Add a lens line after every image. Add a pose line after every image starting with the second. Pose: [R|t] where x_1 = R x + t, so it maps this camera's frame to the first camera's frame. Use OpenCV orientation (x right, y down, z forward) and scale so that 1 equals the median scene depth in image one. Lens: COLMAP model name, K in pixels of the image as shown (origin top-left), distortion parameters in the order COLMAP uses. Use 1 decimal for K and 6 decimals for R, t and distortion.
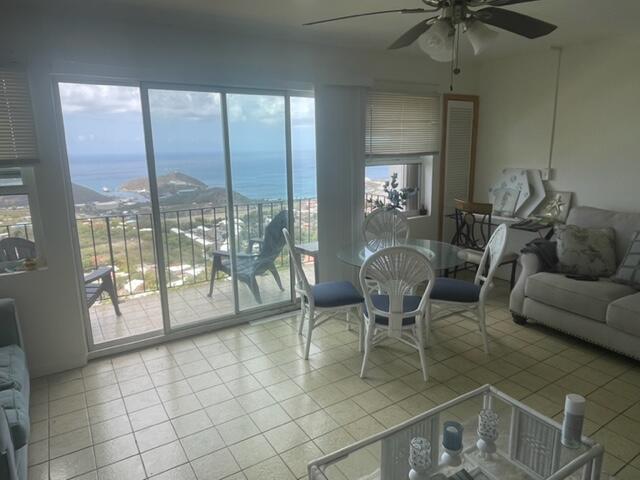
lens RADIAL K [[434.0, 0, 320.0], [0, 434.0, 240.0], [0, 0, 1]] dist [-0.009357, -0.002033]
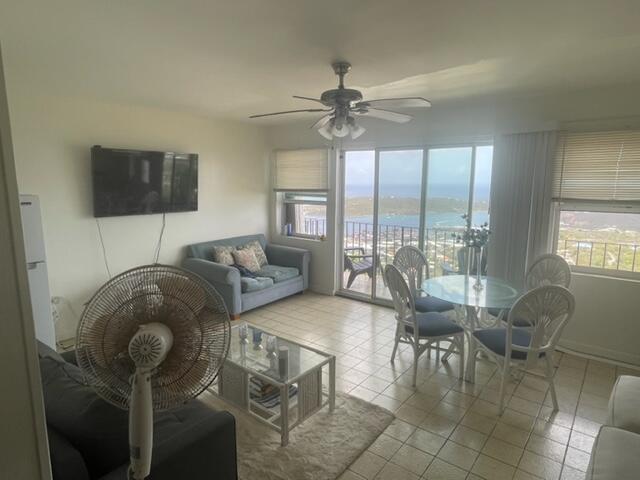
lens RADIAL K [[376.6, 0, 320.0], [0, 376.6, 240.0], [0, 0, 1]] dist [-0.000411, 0.000193]
pose [[0.323618, 0.164309, -0.931812, 0.814536], [-0.207650, 0.973132, 0.099478, -0.090916], [0.923121, 0.161298, 0.349042, 0.273988]]
